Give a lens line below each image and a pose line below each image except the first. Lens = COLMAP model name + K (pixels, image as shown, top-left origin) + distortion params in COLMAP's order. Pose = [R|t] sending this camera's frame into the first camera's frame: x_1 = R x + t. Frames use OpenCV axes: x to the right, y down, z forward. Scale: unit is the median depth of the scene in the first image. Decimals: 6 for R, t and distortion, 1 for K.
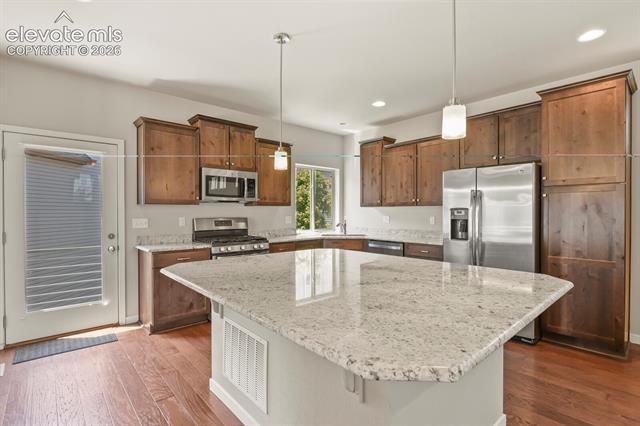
lens RADIAL K [[309.2, 0, 326.2], [0, 309.2, 212.1], [0, 0, 1]] dist [-0.002847, -0.005766]
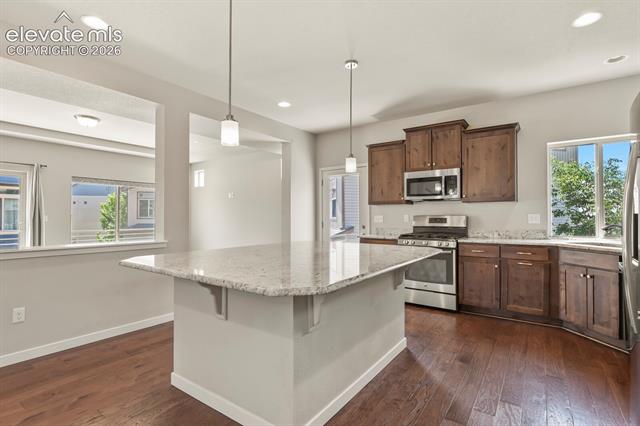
lens RADIAL K [[309.2, 0, 322.1], [0, 309.2, 215.1], [0, 0, 1]] dist [-0.002847, -0.005766]
pose [[0.211390, -0.005697, -0.977385, 0.674010], [0.001301, 0.999984, -0.005547, 0.024345], [0.977401, -0.000099, 0.211394, 0.421022]]
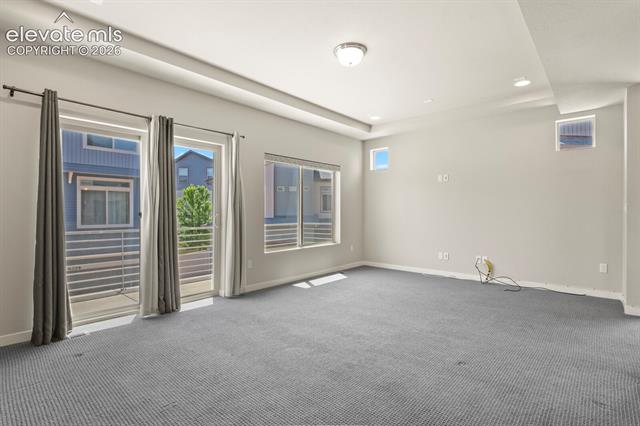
lens RADIAL K [[309.2, 0, 325.5], [0, 309.2, 212.4], [0, 0, 1]] dist [-0.002847, -0.005766]
pose [[0.110835, 0.005448, -0.993824, 0.058219], [0.007400, 0.999953, 0.006307, 0.036562], [0.993811, -0.008053, 0.110790, -0.390025]]
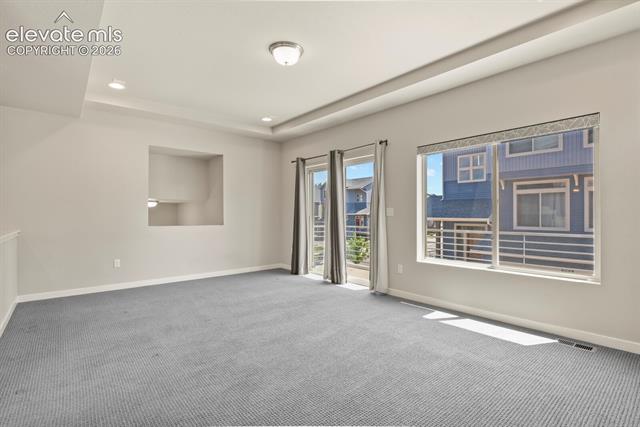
lens RADIAL K [[309.2, 0, 323.1], [0, 309.2, 212.1], [0, 0, 1]] dist [-0.002847, -0.005766]
pose [[-0.999434, 0.000727, 0.033637, -0.843783], [0.000294, 0.999917, -0.012892, 0.046190], [-0.033643, -0.012875, -0.999351, 0.538326]]
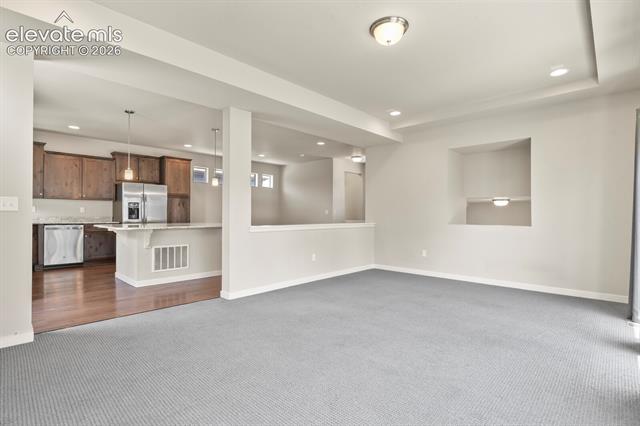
lens RADIAL K [[309.2, 0, 323.7], [0, 309.2, 213.7], [0, 0, 1]] dist [-0.002847, -0.005766]
pose [[-0.080132, 0.003416, 0.996778, -1.410124], [-0.006842, 0.999969, -0.003977, 0.051030], [-0.996761, -0.007139, -0.080106, -0.043179]]
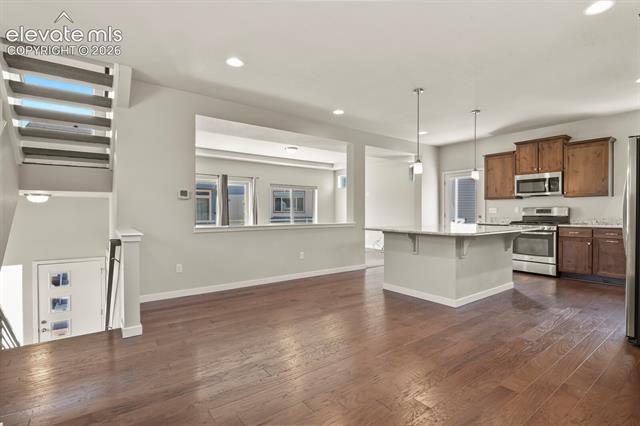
lens RADIAL K [[309.2, 0, 321.7], [0, 309.2, 215.7], [0, 0, 1]] dist [-0.002847, -0.005766]
pose [[-0.099211, 0.013404, -0.994976, 1.245406], [0.004104, 0.999906, 0.013062, 0.036778], [0.995058, -0.002787, -0.099257, 0.156522]]
